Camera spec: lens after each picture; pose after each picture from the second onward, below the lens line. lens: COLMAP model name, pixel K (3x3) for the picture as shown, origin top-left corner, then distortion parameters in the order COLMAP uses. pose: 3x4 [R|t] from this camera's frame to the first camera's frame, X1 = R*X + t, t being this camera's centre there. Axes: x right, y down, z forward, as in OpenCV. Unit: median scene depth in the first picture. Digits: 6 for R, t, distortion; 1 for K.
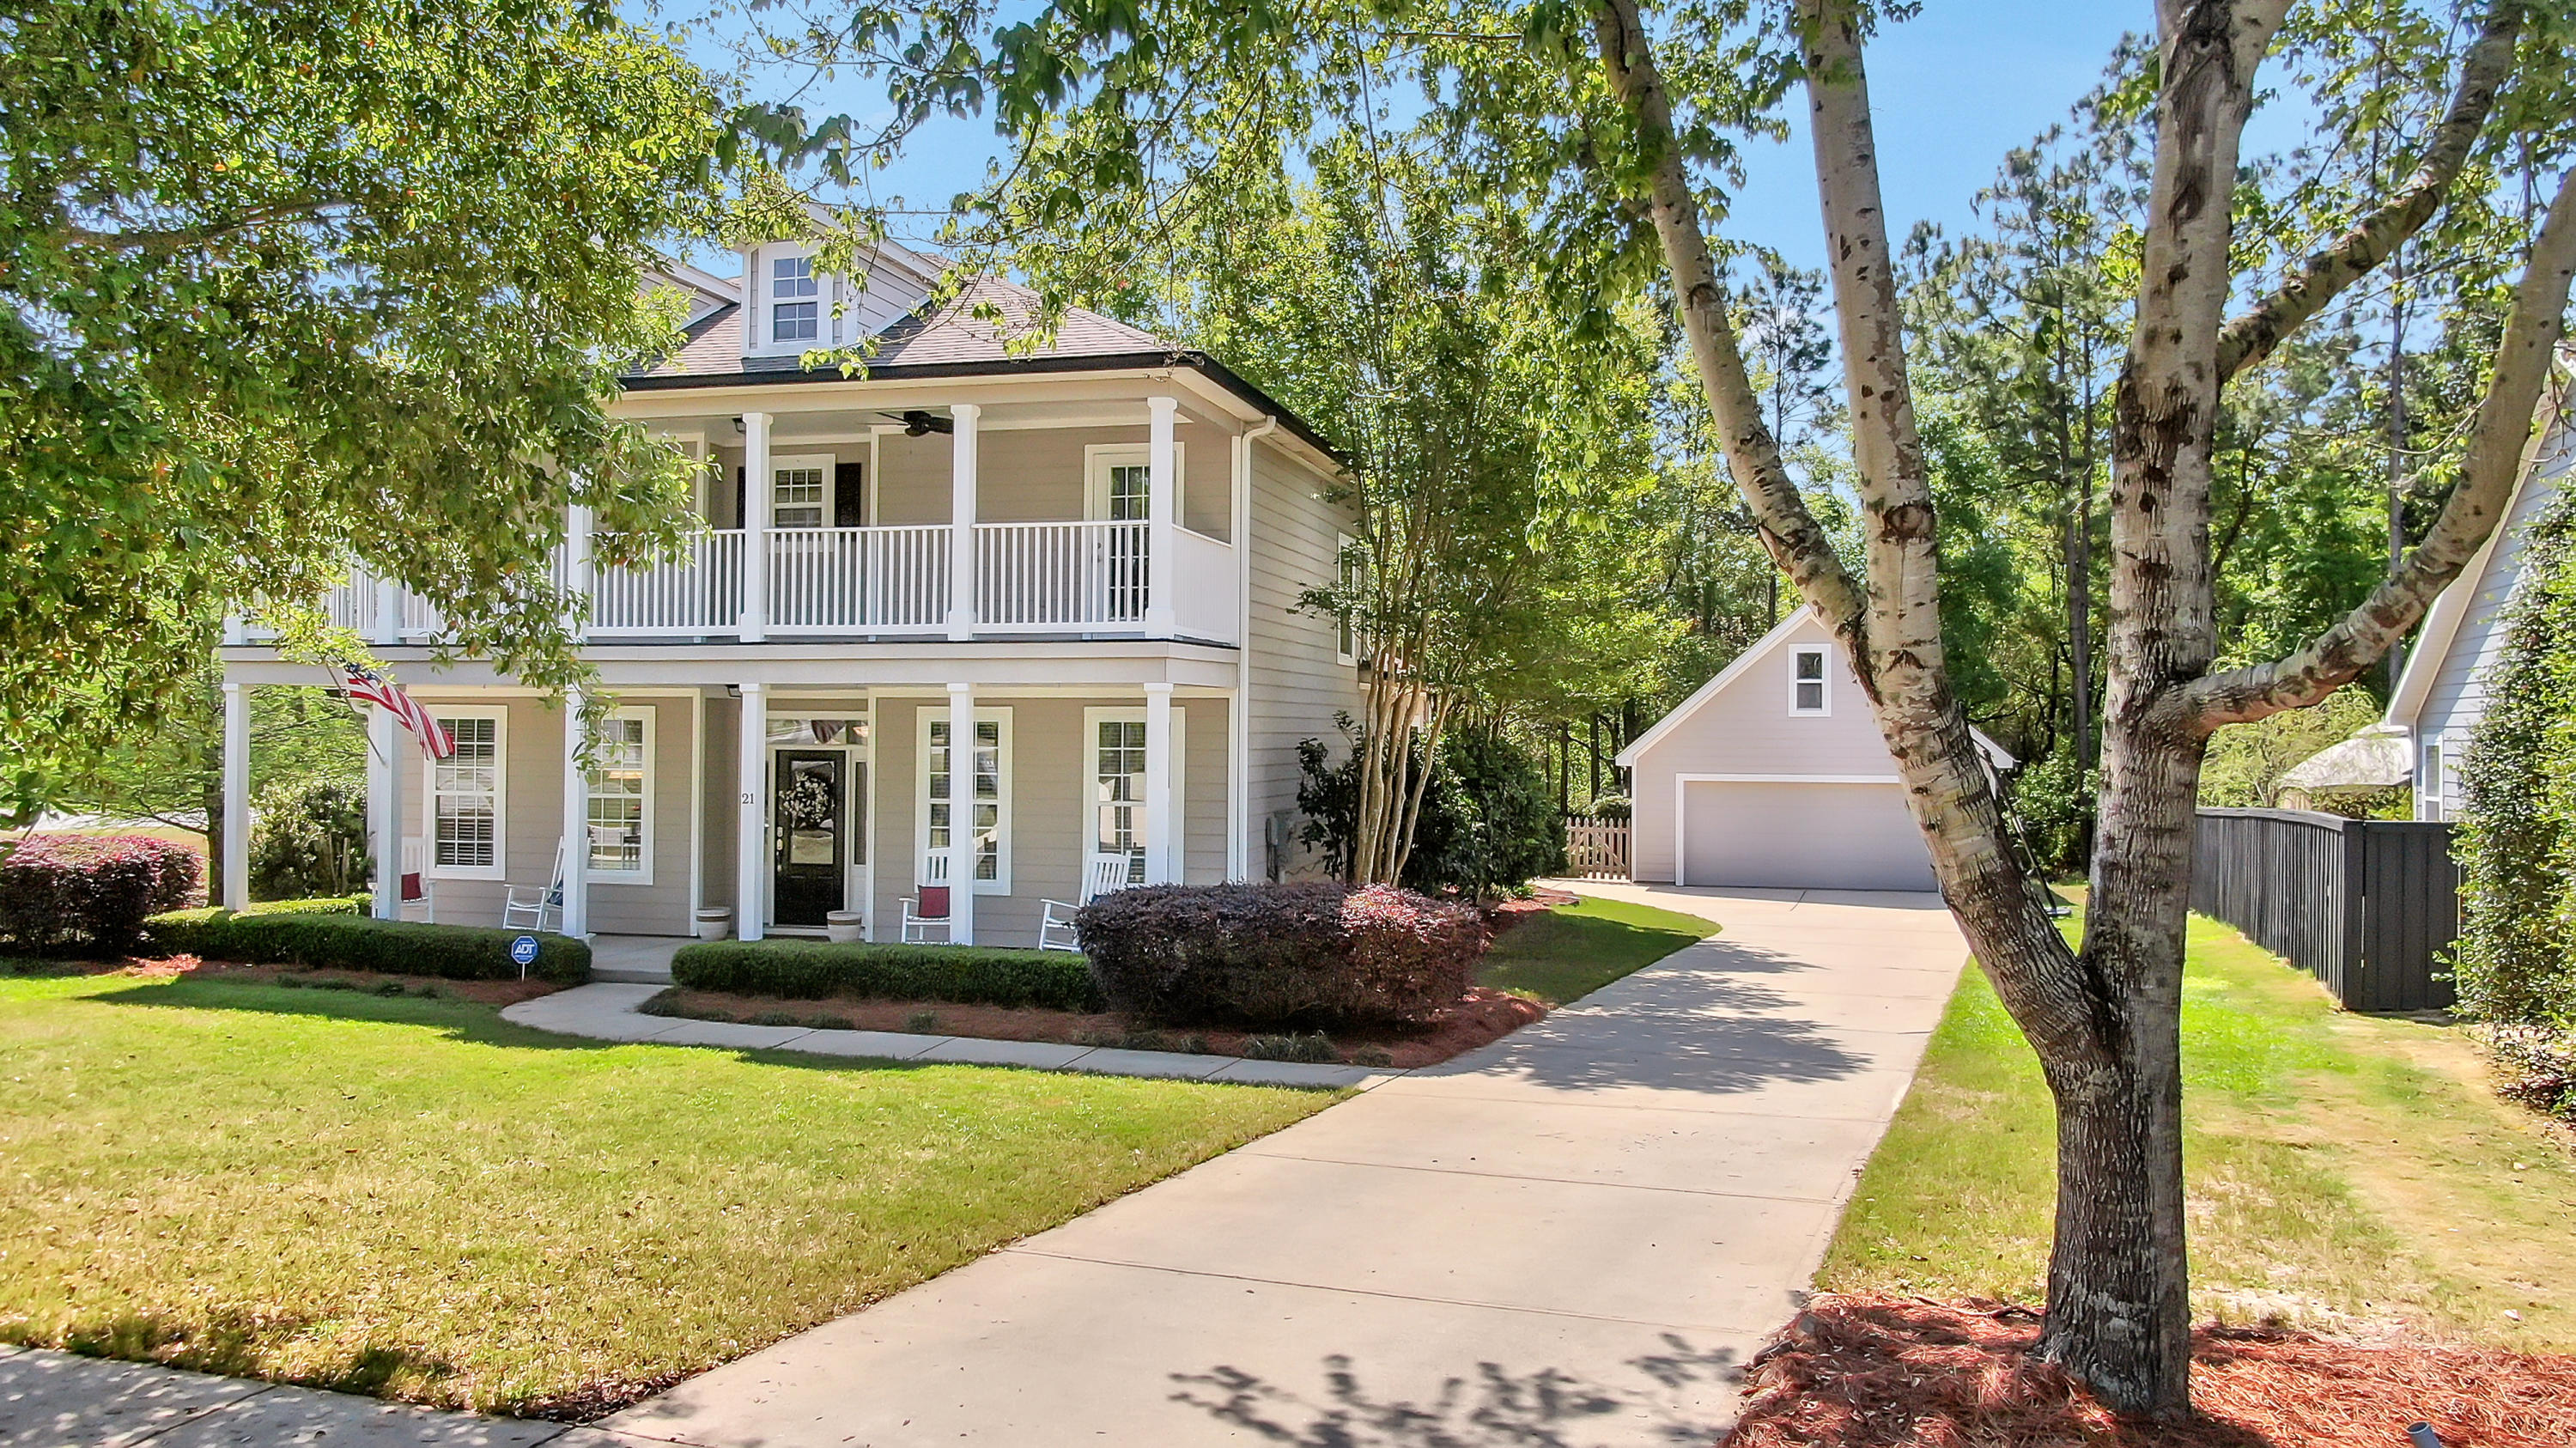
lens RADIAL K [[1865.8, 0, 1282.7], [0, 1865.8, 726.3], [0, 0, 1]] dist [-0.010745, -0.003708]
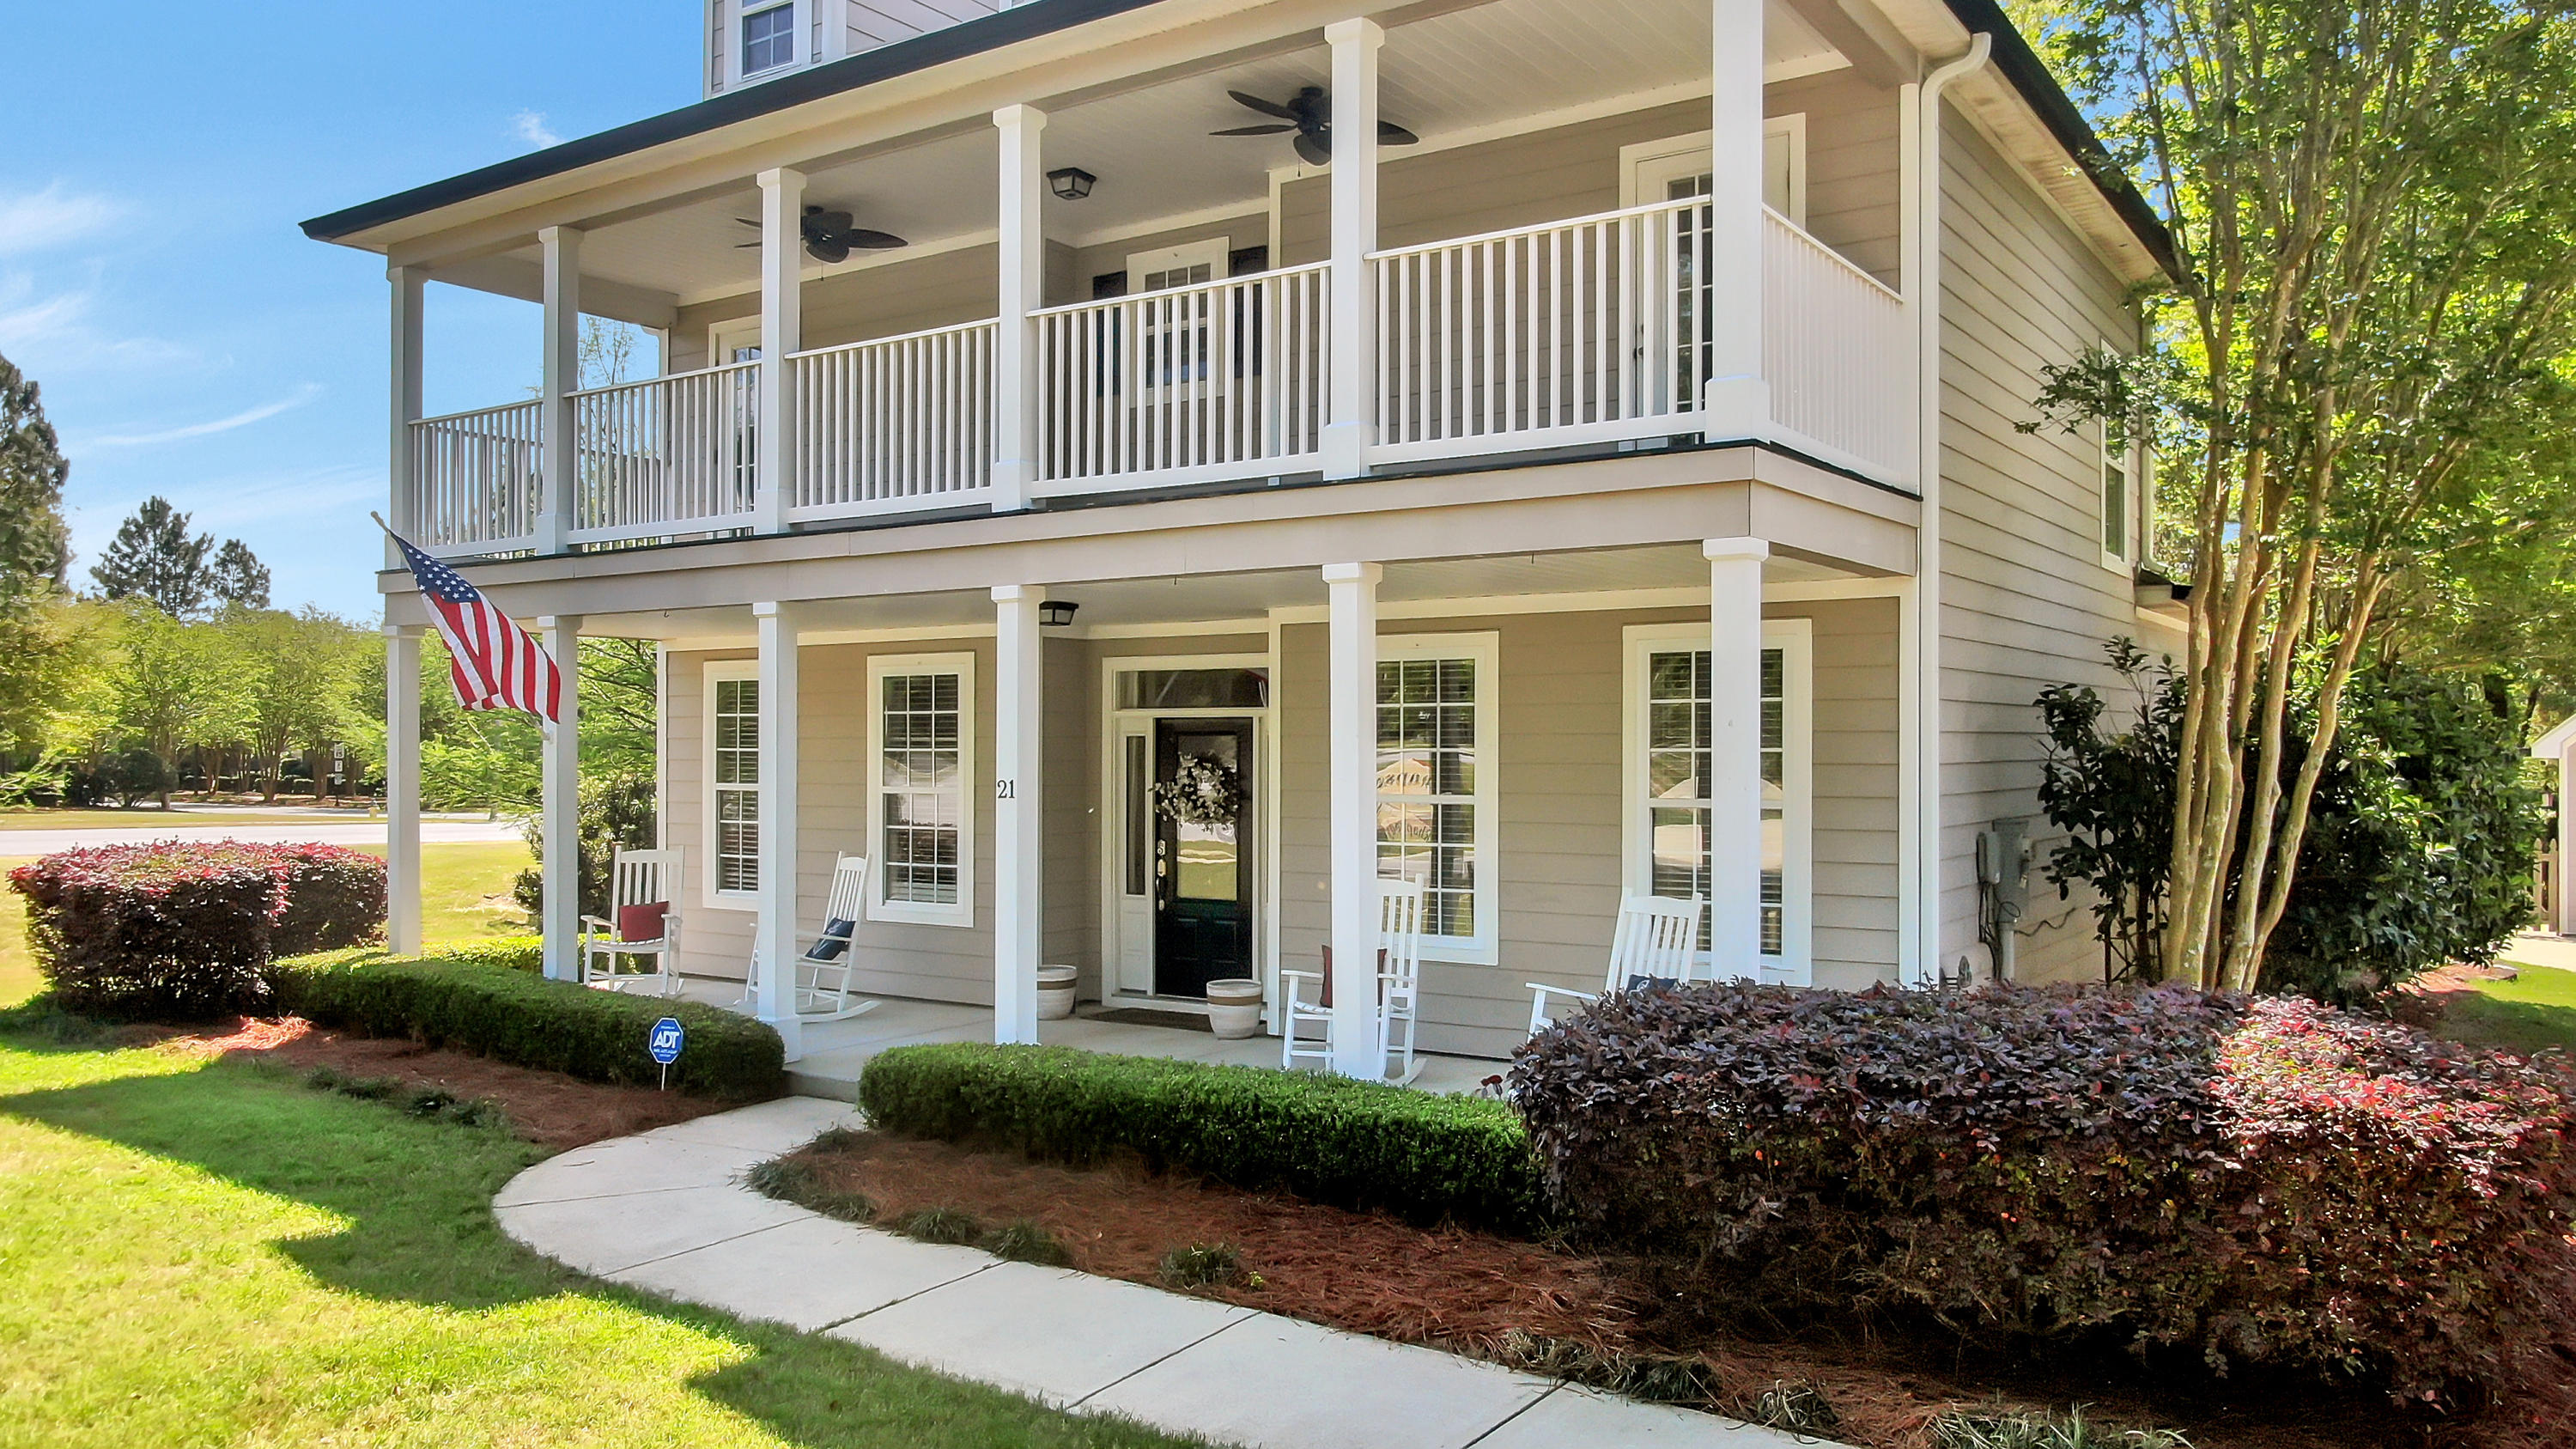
lens RADIAL K [[1865.9, 0, 1298.9], [0, 1865.9, 739.6], [0, 0, 1]] dist [-0.010745, -0.003708]
pose [[0.939851, -0.008386, -0.341482, -0.009355], [0.007710, 0.999965, -0.003337, 0.024206], [0.341498, 0.000503, 0.939882, 0.457852]]
